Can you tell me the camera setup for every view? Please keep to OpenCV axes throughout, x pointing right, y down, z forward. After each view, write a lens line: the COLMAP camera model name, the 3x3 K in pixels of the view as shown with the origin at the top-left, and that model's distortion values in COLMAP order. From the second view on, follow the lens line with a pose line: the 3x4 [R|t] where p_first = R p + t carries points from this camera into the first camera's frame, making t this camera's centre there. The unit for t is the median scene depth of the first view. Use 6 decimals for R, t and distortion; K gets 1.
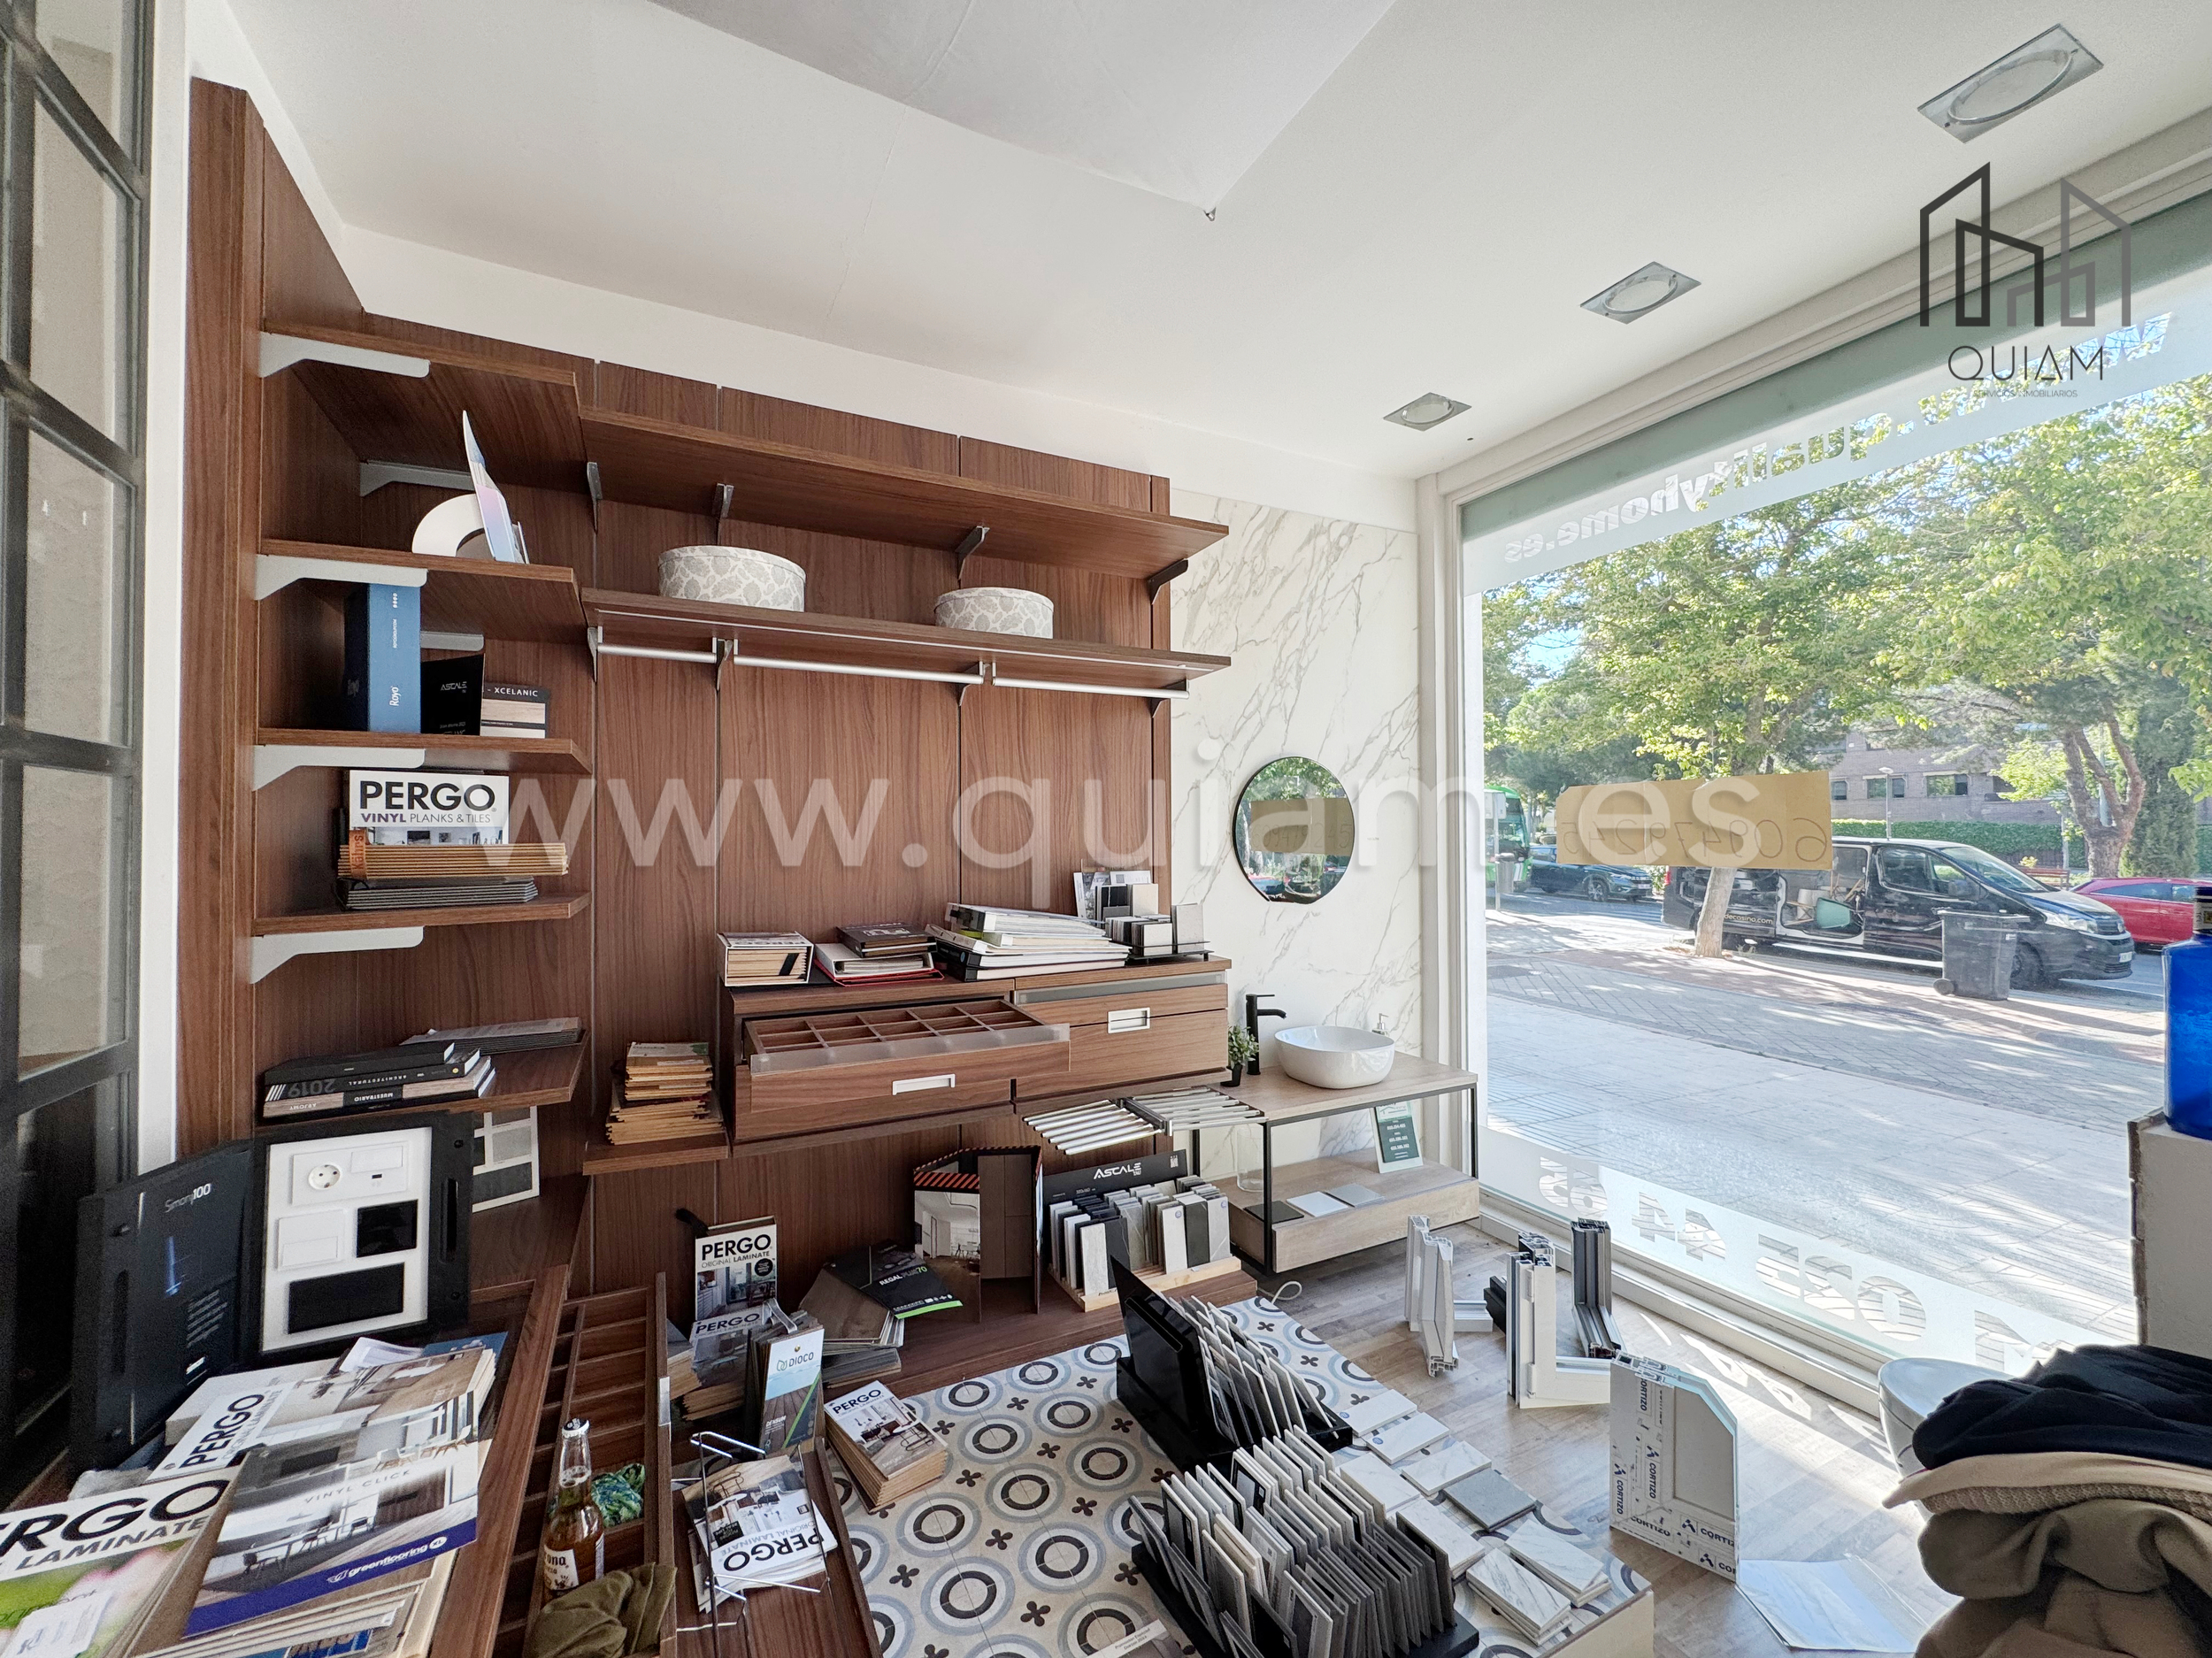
lens RADIAL K [[874.6, 0, 1106.0], [0, 874.6, 829.0], [0, 0, 1]] dist [-0.002073, 0.000348]
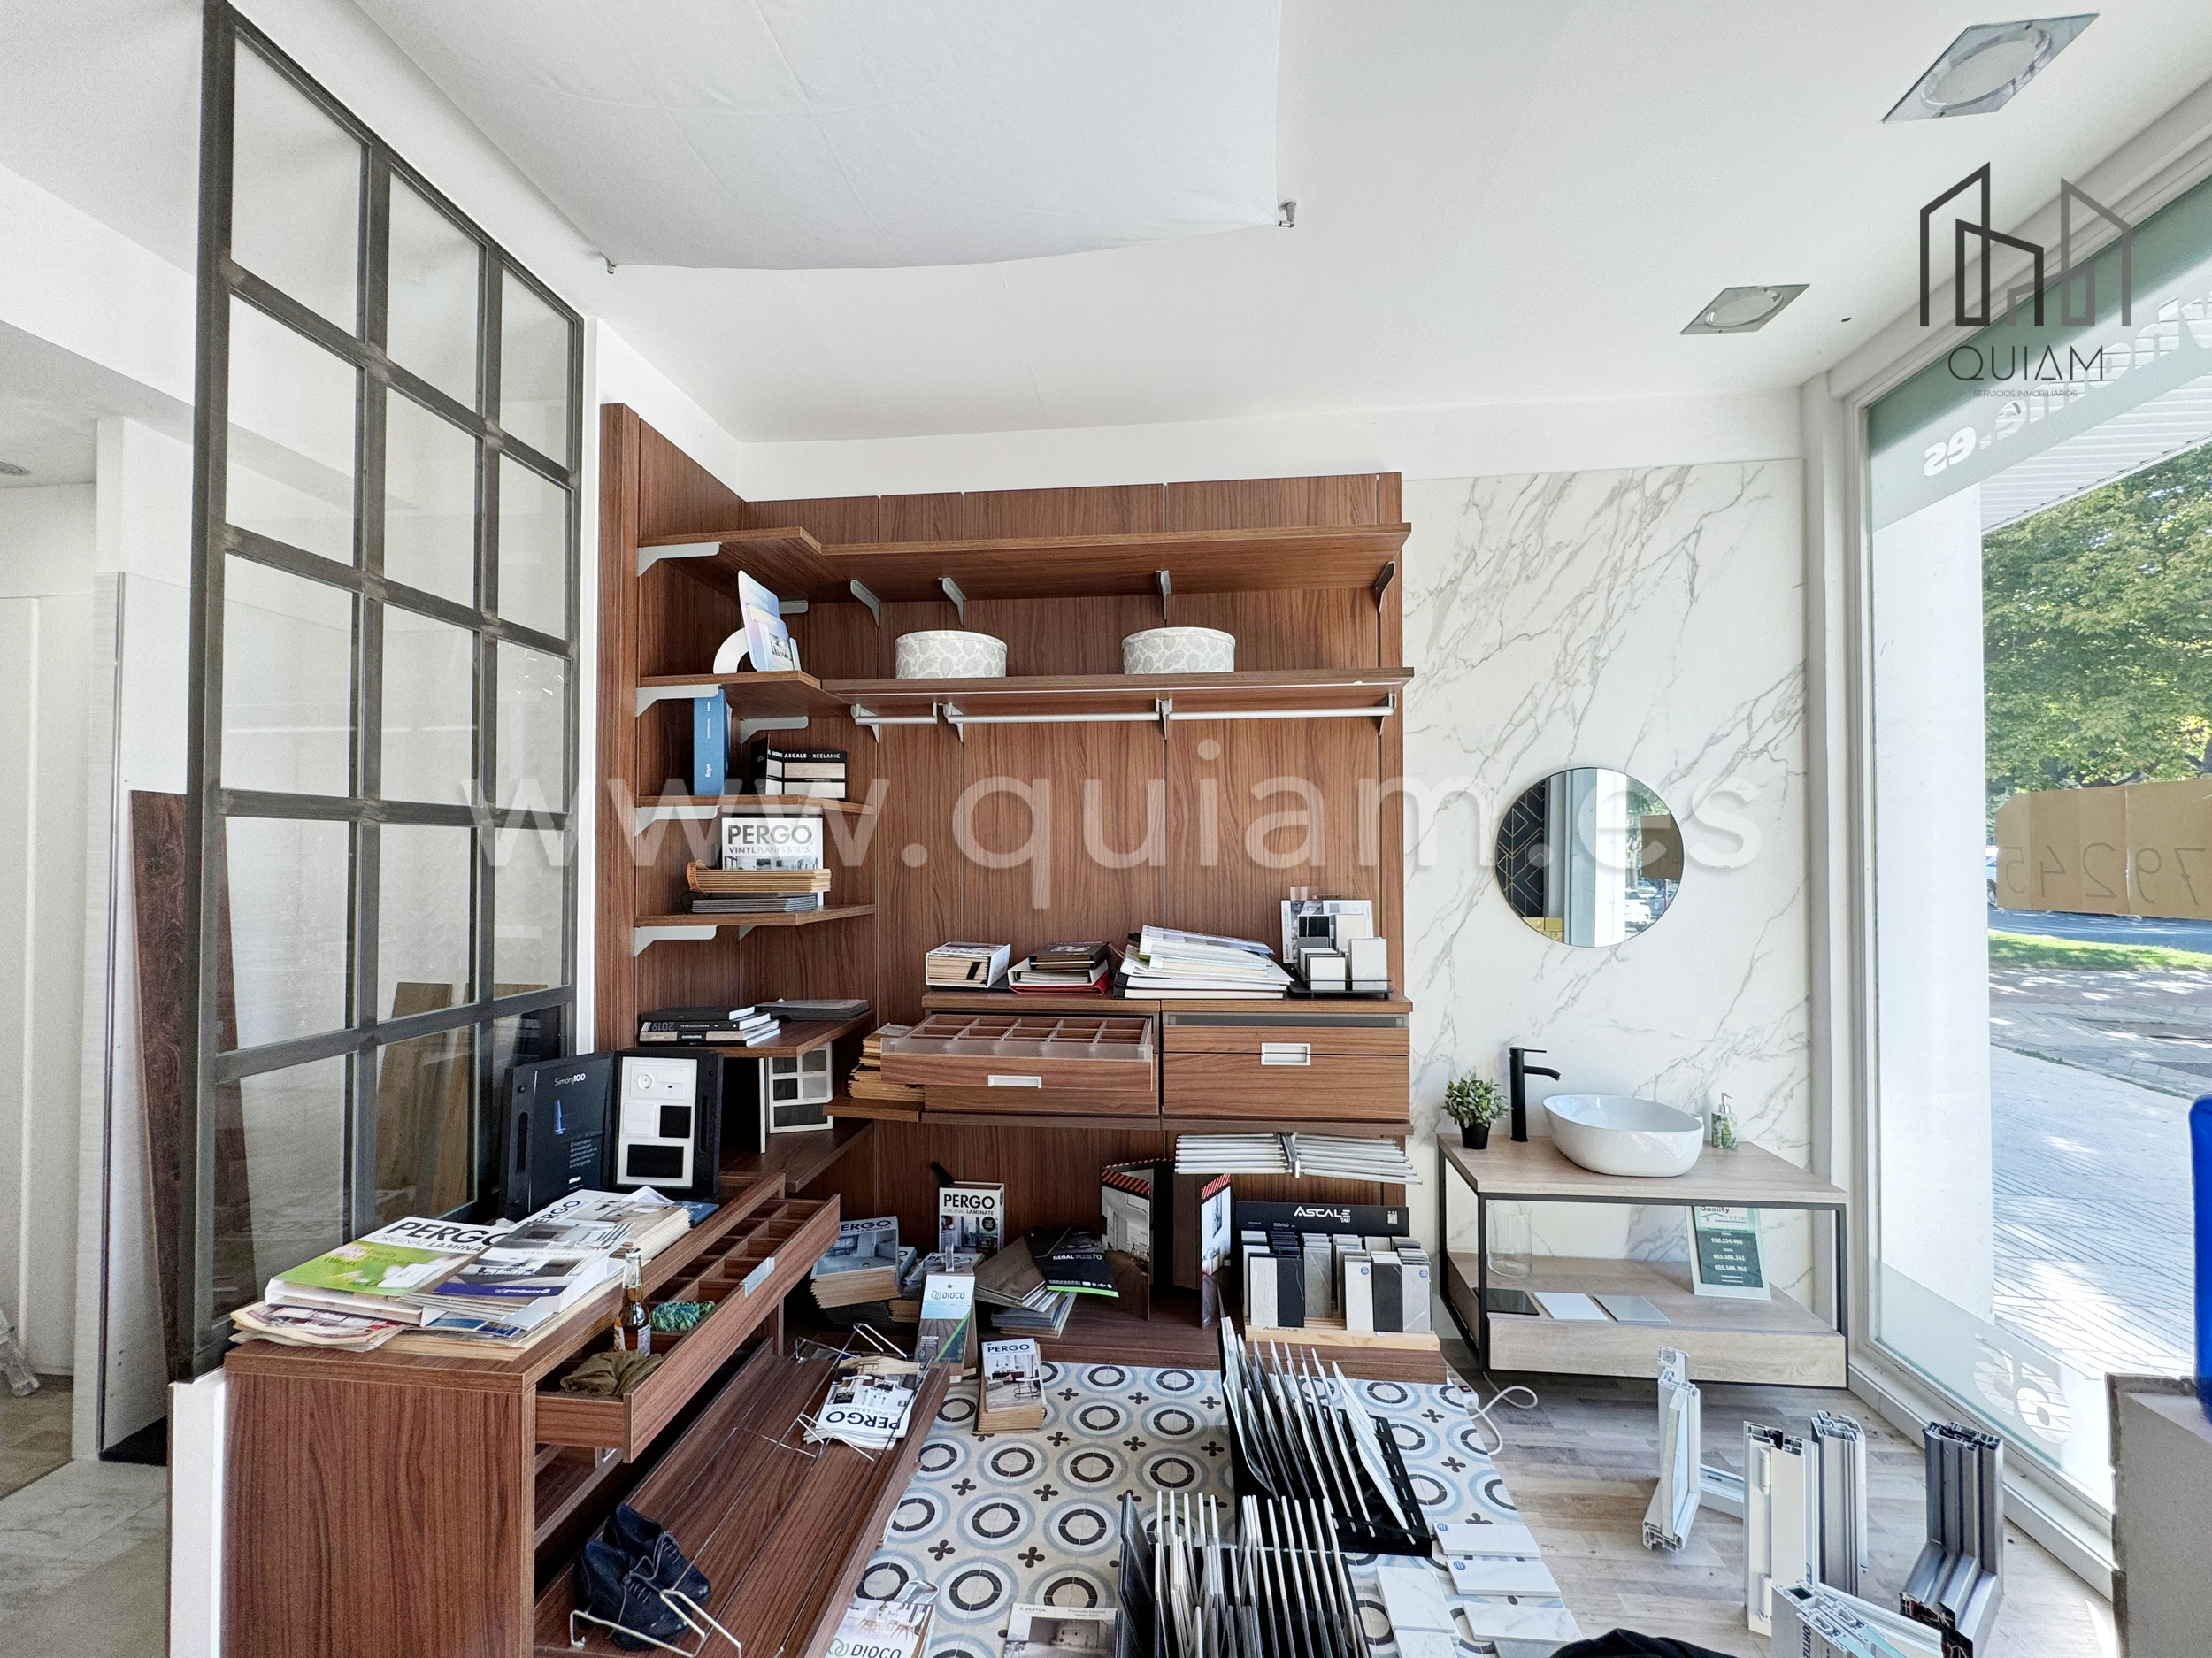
lens RADIAL K [[908.2, 0, 1102.5], [0, 908.2, 844.9], [0, 0, 1]] dist [-0.002120, 0.000161]
pose [[0.841773, -0.003995, -0.539817, 0.423507], [0.004340, 0.999990, -0.000632, -0.015339], [0.539814, -0.001811, 0.841782, 0.041114]]
